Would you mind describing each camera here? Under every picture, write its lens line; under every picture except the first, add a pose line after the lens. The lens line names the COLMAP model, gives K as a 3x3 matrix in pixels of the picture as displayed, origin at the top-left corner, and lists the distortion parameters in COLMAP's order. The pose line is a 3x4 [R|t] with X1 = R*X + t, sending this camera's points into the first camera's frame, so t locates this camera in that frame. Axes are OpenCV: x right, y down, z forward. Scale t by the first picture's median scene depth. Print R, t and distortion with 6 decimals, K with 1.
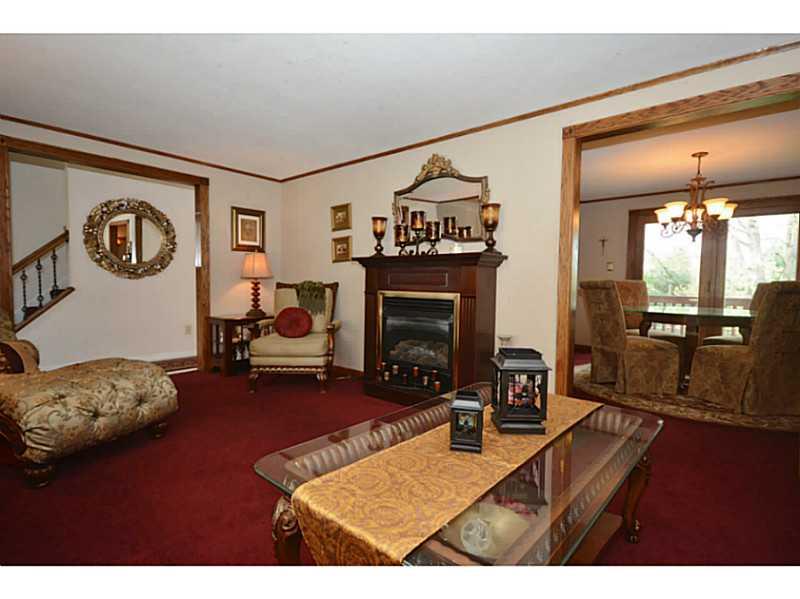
lens RADIAL K [[383.8, 0, 400.0], [0, 383.8, 299.5], [0, 0, 1]] dist [-0.003752, -0.001172]
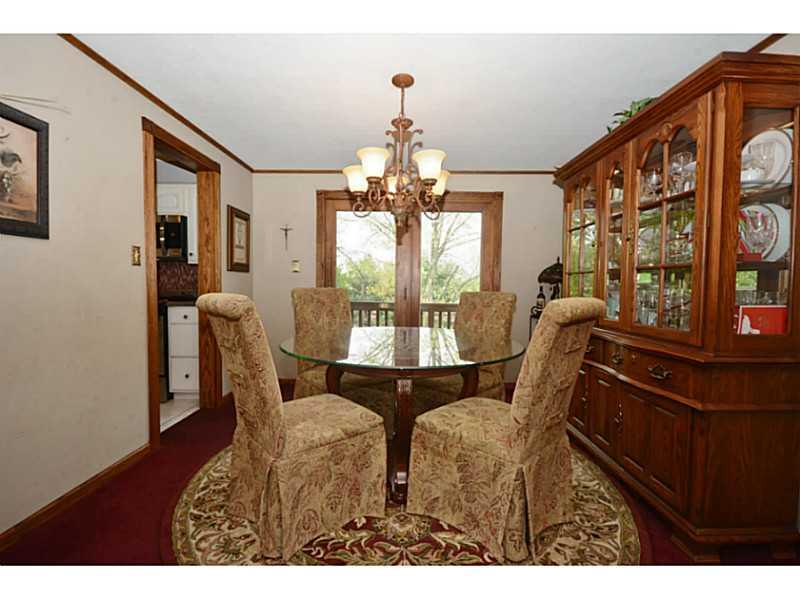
lens RADIAL K [[365.0, 0, 390.7], [0, 365.0, 297.4], [0, 0, 1]] dist [-0.001235, -0.000948]
pose [[0.770905, -0.030494, 0.636220, 0.391380], [0.033088, 0.999422, 0.007809, -0.042586], [-0.636091, 0.015031, 0.771468, 0.573936]]
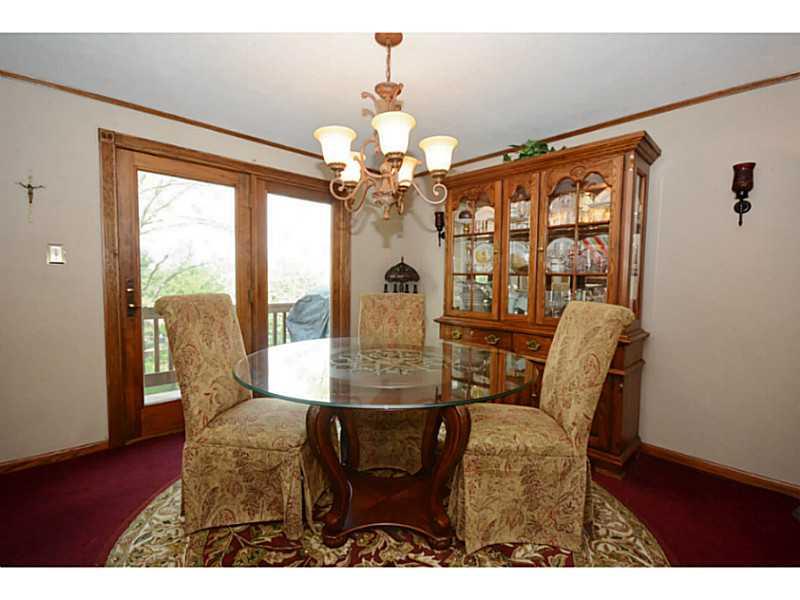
lens RADIAL K [[369.7, 0, 400.0], [0, 369.7, 300.0], [0, 0, 1]] dist [0.021237, -0.000093]
pose [[0.109555, -0.071411, 0.991412, 0.296158], [0.038773, 0.996964, 0.067526, -0.077477], [-0.993224, 0.031042, 0.111991, 0.932849]]
